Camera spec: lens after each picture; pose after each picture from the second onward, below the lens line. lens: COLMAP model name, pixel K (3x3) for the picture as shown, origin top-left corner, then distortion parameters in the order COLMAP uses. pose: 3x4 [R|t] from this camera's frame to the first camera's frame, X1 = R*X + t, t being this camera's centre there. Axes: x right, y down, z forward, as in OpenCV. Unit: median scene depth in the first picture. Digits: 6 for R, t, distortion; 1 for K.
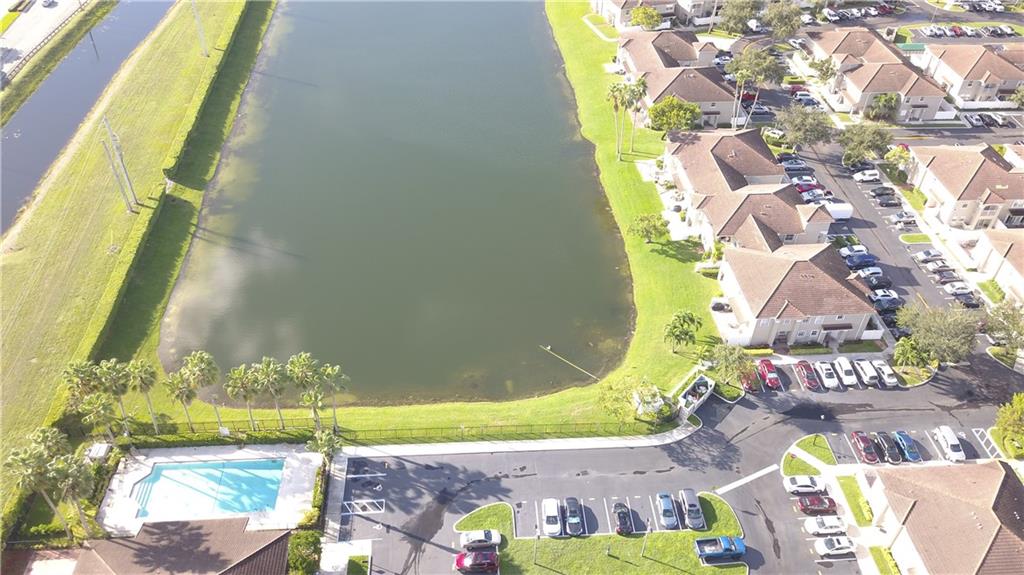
lens RADIAL K [[776.0, 0, 512.0], [0, 776.0, 287.5], [0, 0, 1]] dist [-0.011639, 0.029815]
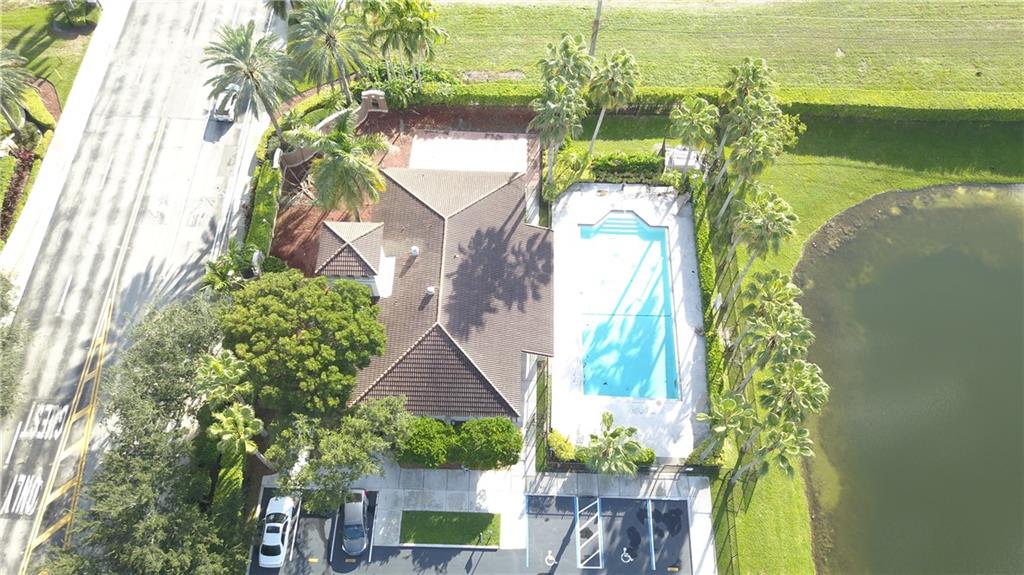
lens RADIAL K [[776.0, 0, 512.0], [0, 776.0, 287.5], [0, 0, 1]] dist [-0.011639, 0.029815]
pose [[-0.090866, 0.866914, -0.490106, -0.054636], [-0.663788, 0.314150, 0.678745, -0.147389], [0.742380, 0.387001, 0.546901, 0.544829]]
